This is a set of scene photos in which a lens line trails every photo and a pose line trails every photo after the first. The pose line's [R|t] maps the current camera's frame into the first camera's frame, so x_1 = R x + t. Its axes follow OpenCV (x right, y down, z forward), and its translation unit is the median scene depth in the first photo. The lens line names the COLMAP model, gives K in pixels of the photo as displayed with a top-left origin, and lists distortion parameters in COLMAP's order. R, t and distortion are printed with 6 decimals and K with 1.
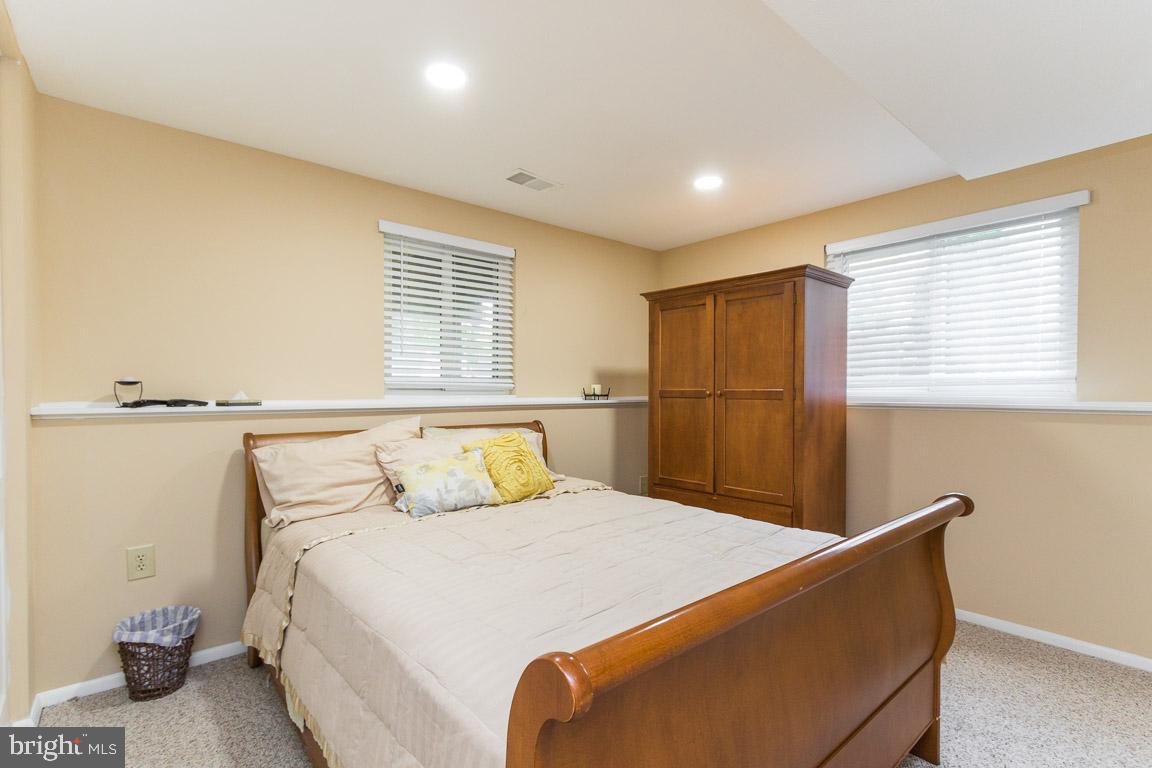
lens RADIAL K [[531.5, 0, 572.0], [0, 531.5, 386.9], [0, 0, 1]] dist [0.004062, 0.000255]
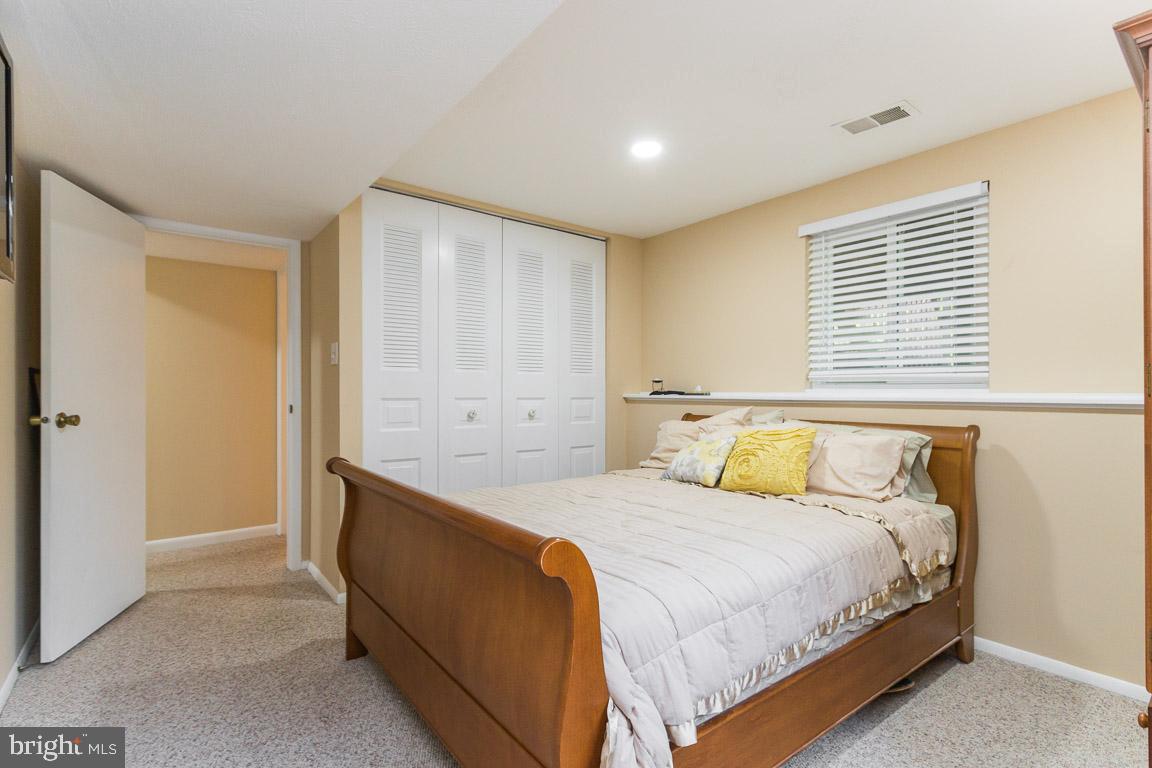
lens RADIAL K [[531.5, 0, 571.2], [0, 531.5, 388.4], [0, 0, 1]] dist [0.004062, 0.000255]
pose [[-0.035706, -0.002259, -0.999360, 0.871747], [0.011572, 0.999929, -0.002673, 0.015020], [0.999295, -0.011660, -0.035677, 0.676486]]
